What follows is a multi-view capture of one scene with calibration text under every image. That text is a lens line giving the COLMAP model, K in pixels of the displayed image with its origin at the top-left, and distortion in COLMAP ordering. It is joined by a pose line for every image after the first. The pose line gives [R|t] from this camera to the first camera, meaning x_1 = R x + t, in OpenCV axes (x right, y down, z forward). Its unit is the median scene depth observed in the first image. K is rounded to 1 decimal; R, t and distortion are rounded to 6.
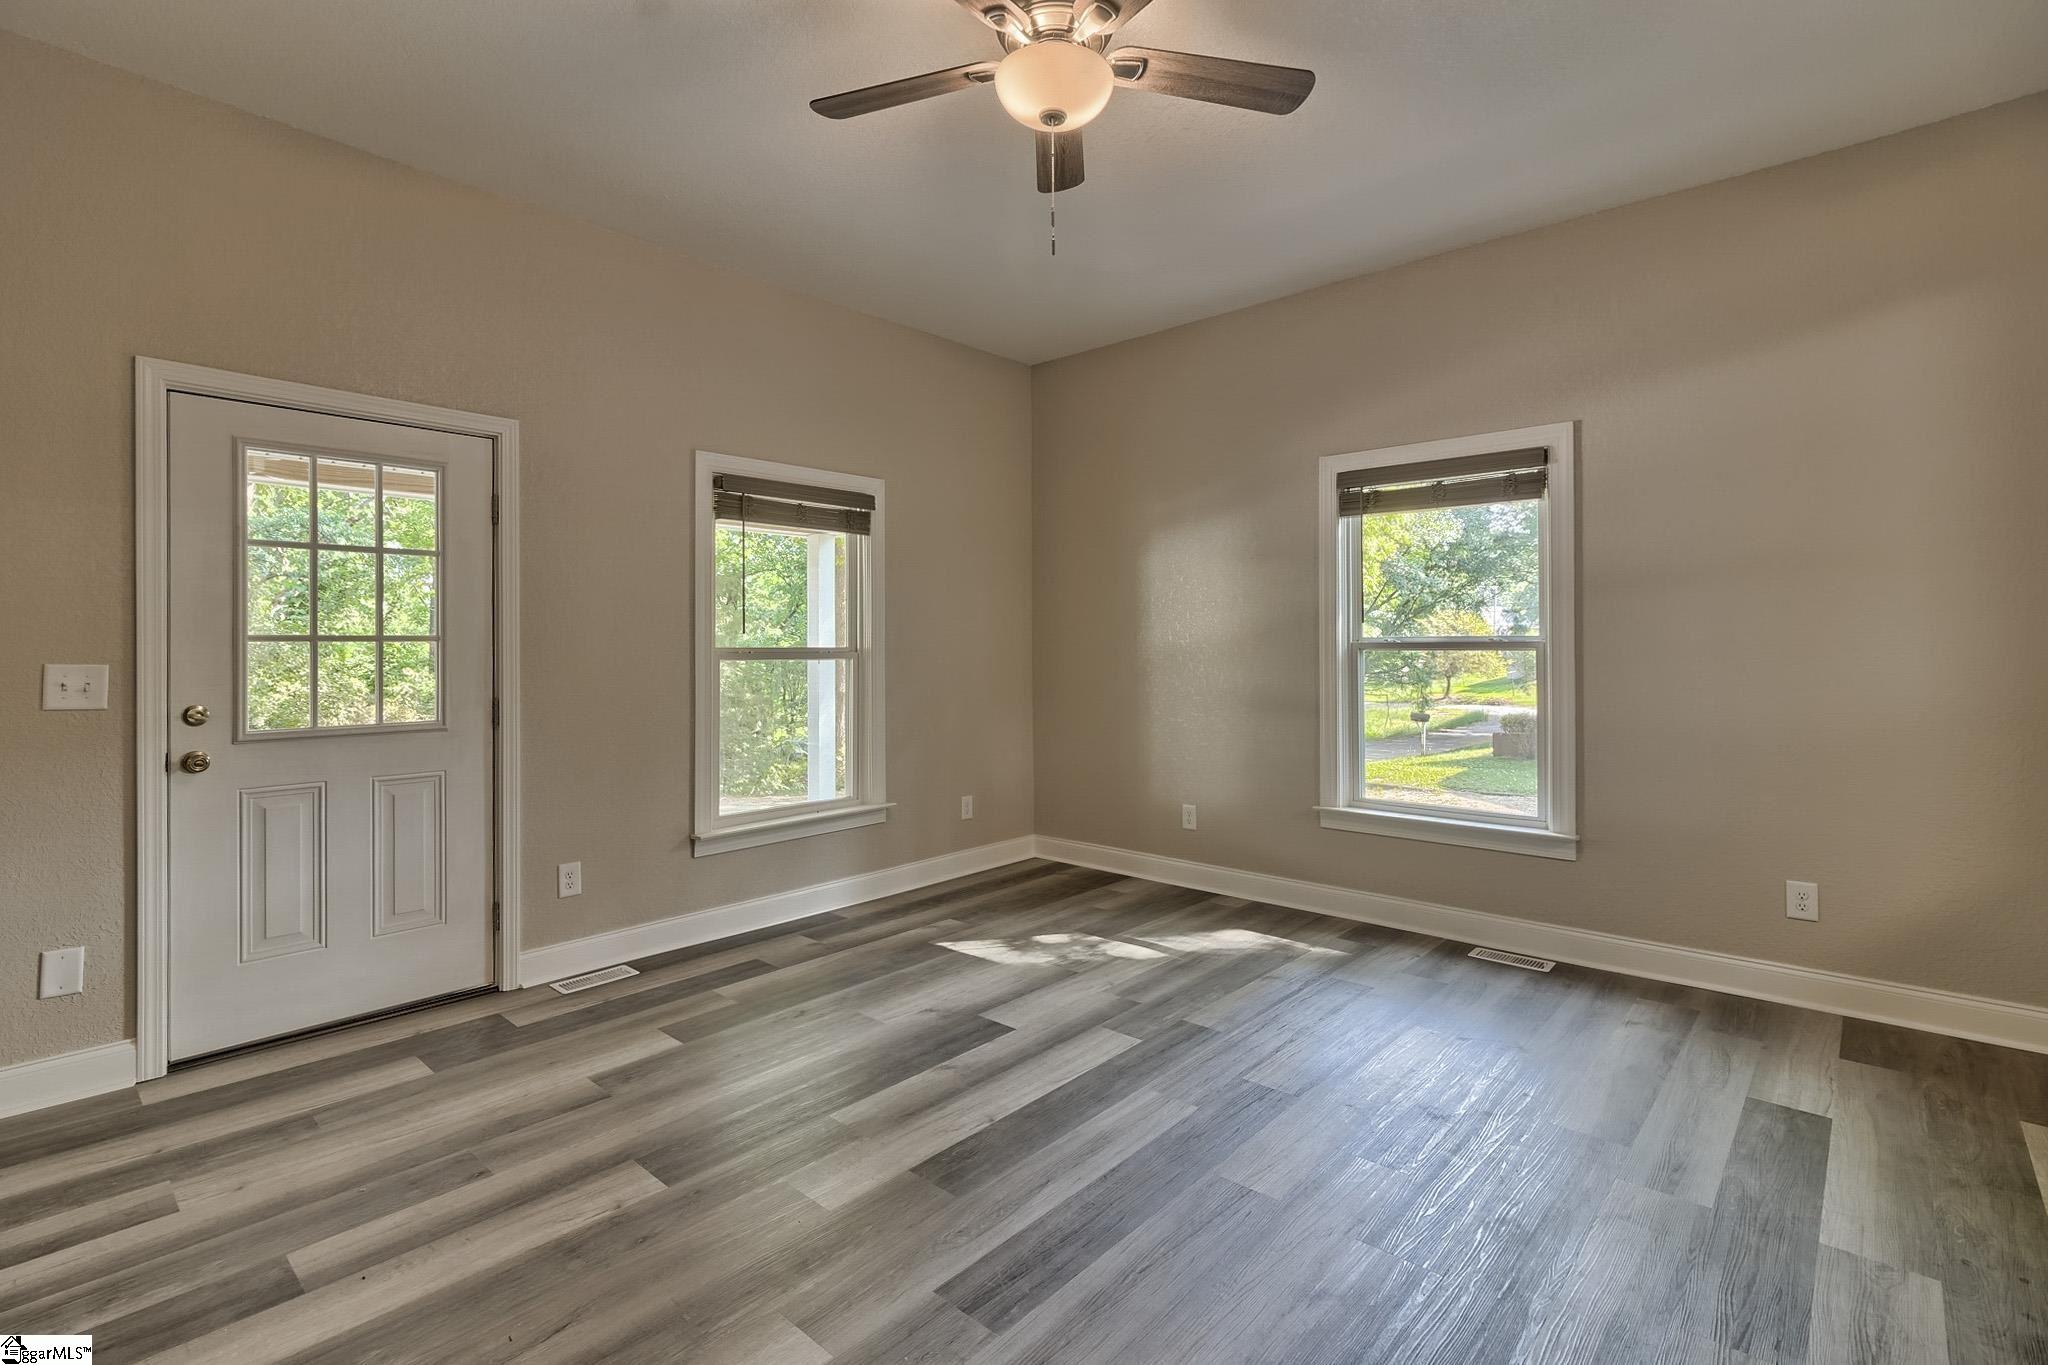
lens RADIAL K [[951.2, 0, 1005.1], [0, 951.2, 640.9], [0, 0, 1]] dist [0.001820, 0.000278]
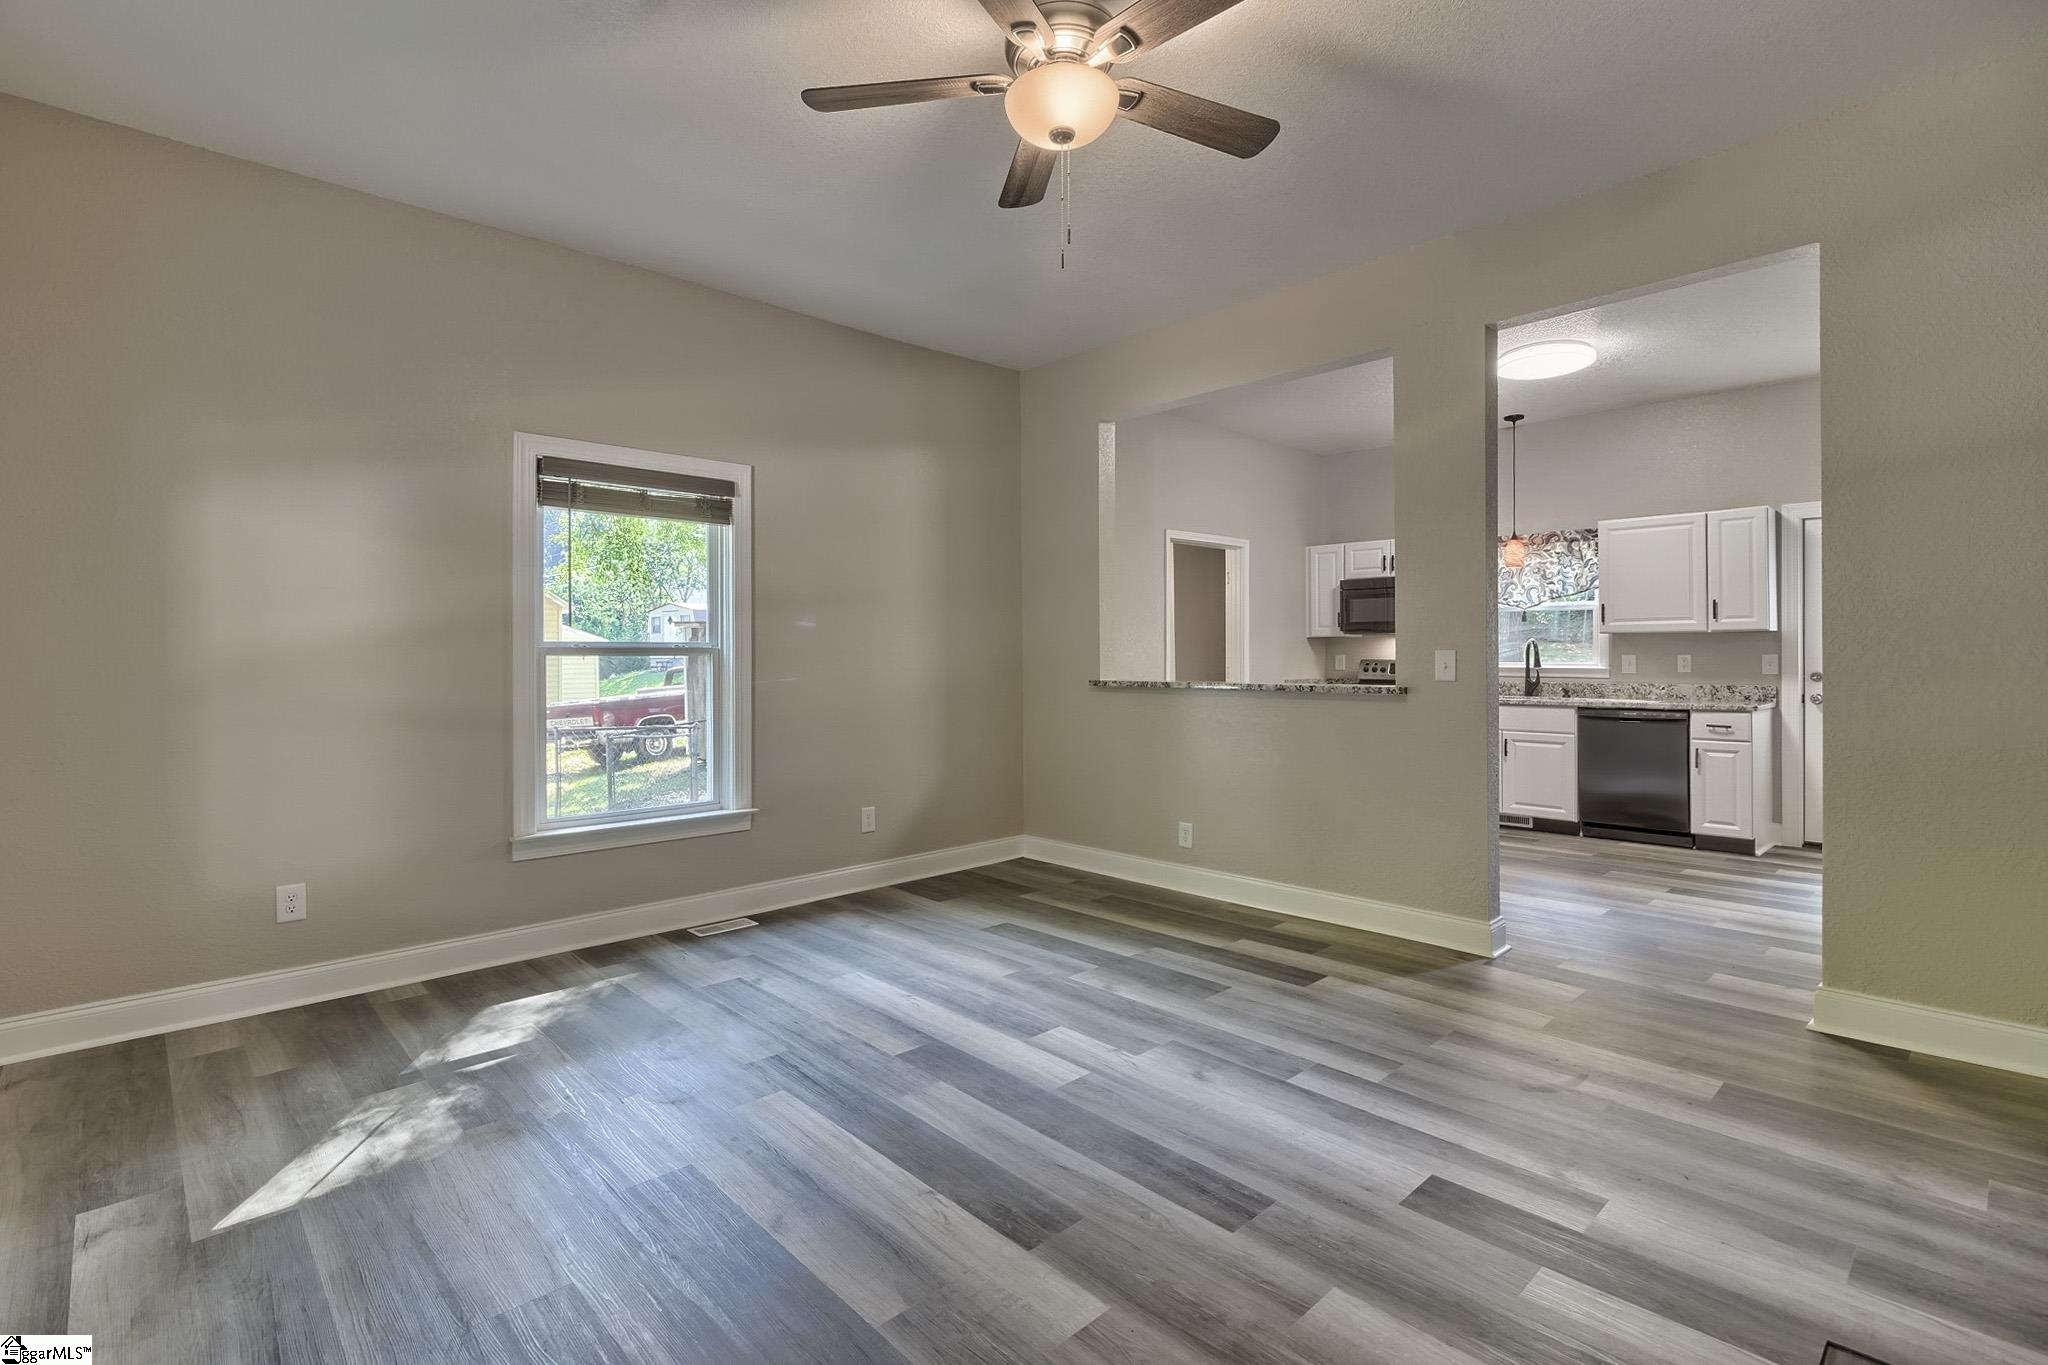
lens RADIAL K [[958.5, 0, 1008.1], [0, 958.5, 652.9], [0, 0, 1]] dist [0.001592, 0.000580]
pose [[0.074905, 0.005610, 0.997175, -0.654842], [-0.003877, 0.999978, -0.005334, 0.013213], [-0.997183, -0.003466, 0.074925, 0.644000]]
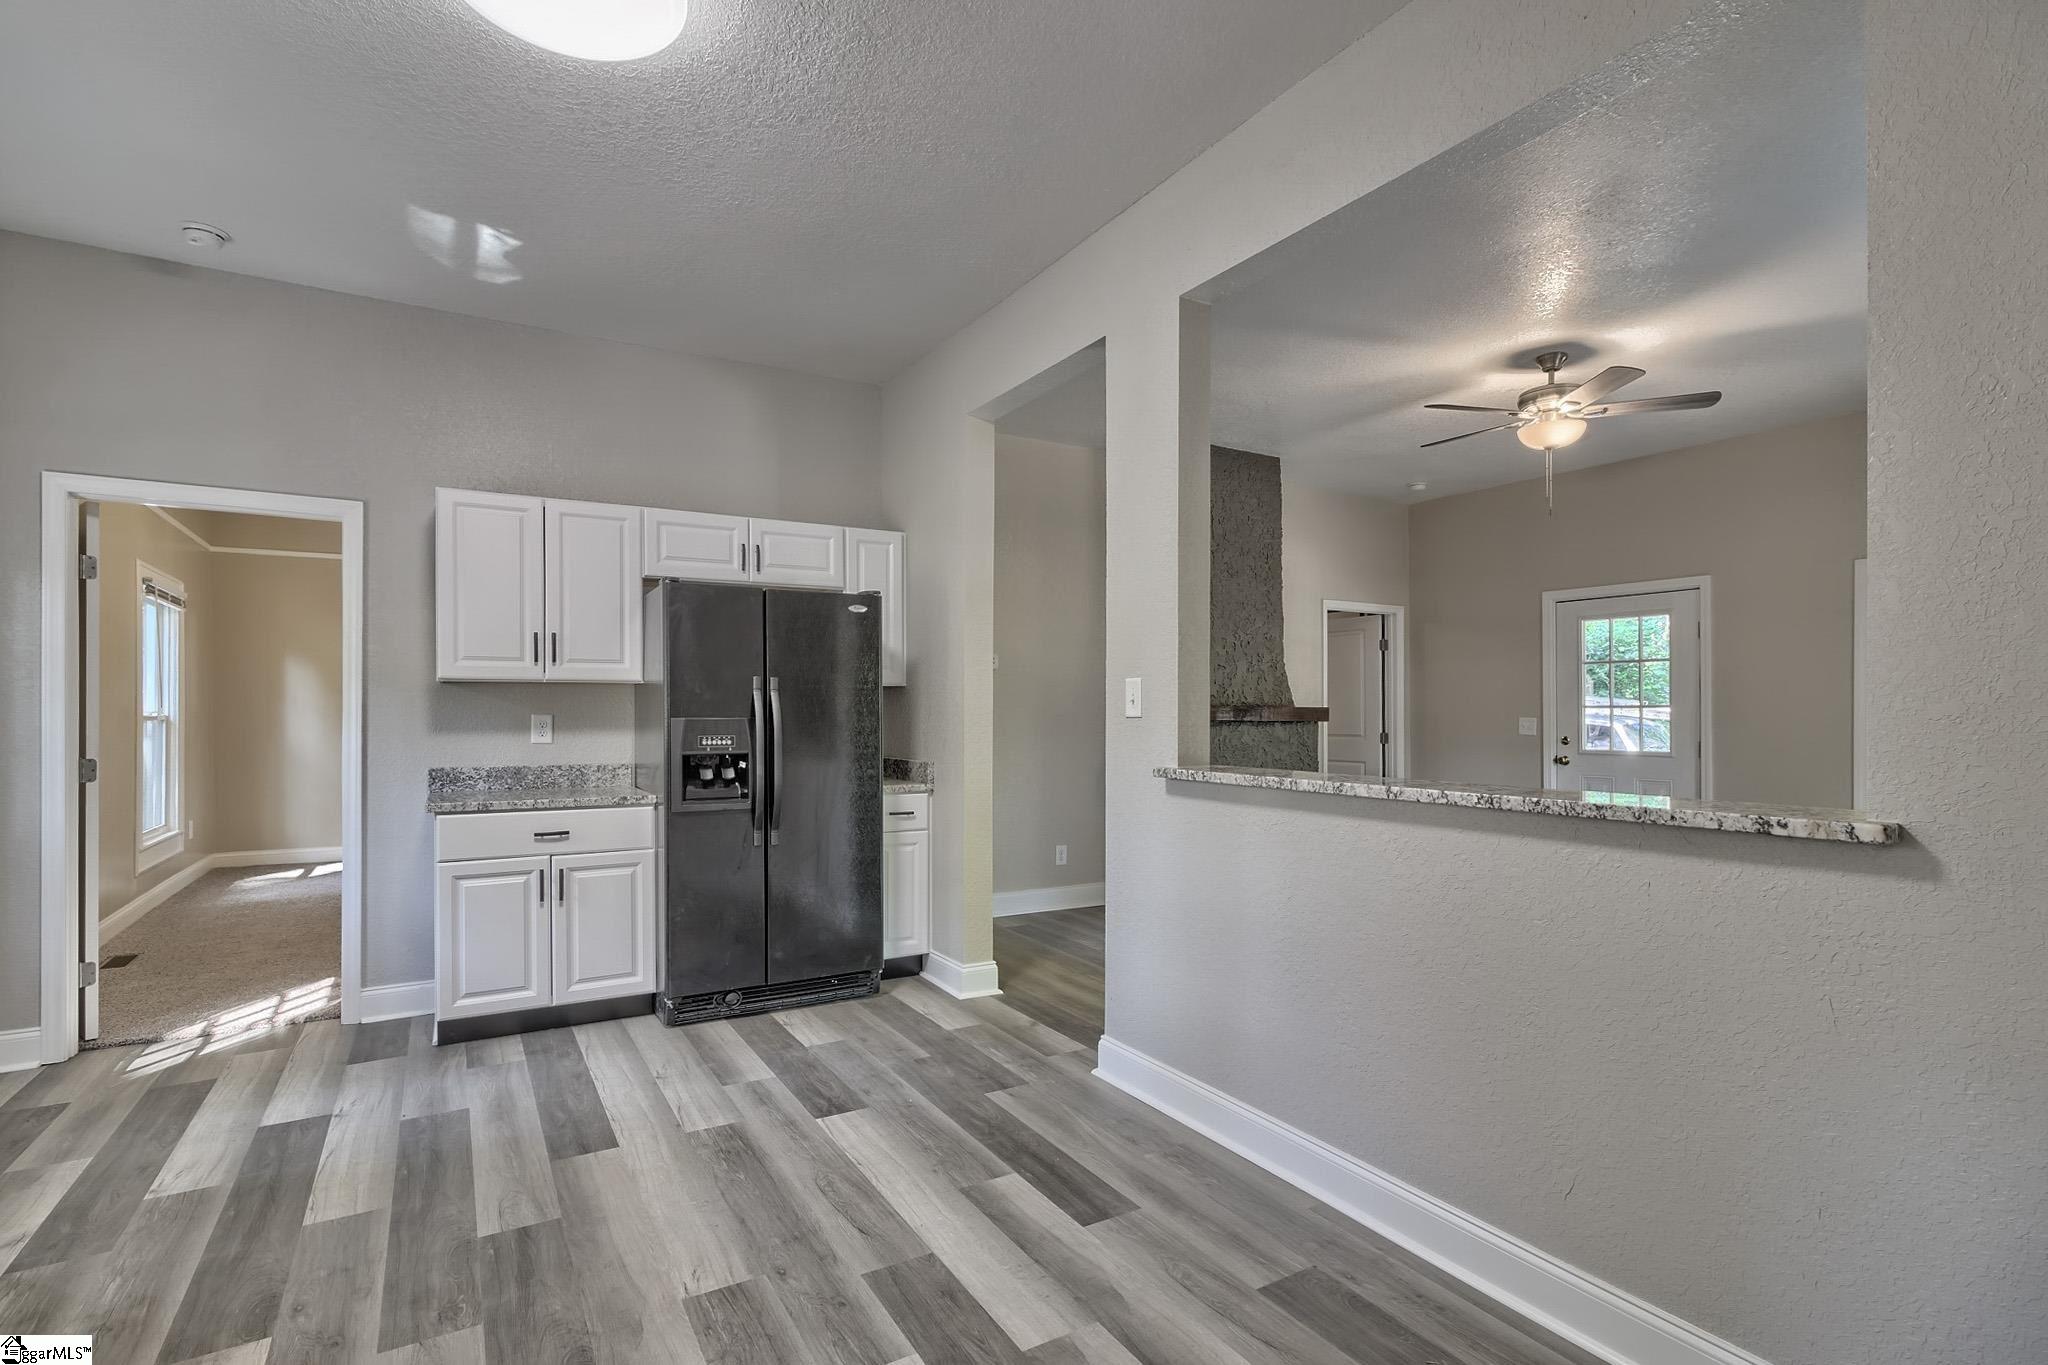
lens RADIAL K [[962.5, 0, 1012.5], [0, 962.5, 710.0], [0, 0, 1]] dist [0.001458, 0.000549]
pose [[-0.287204, 0.003053, -0.957865, 1.512958], [0.006966, 0.999975, 0.001099, -0.006698], [0.957844, -0.006356, -0.287218, 0.327293]]
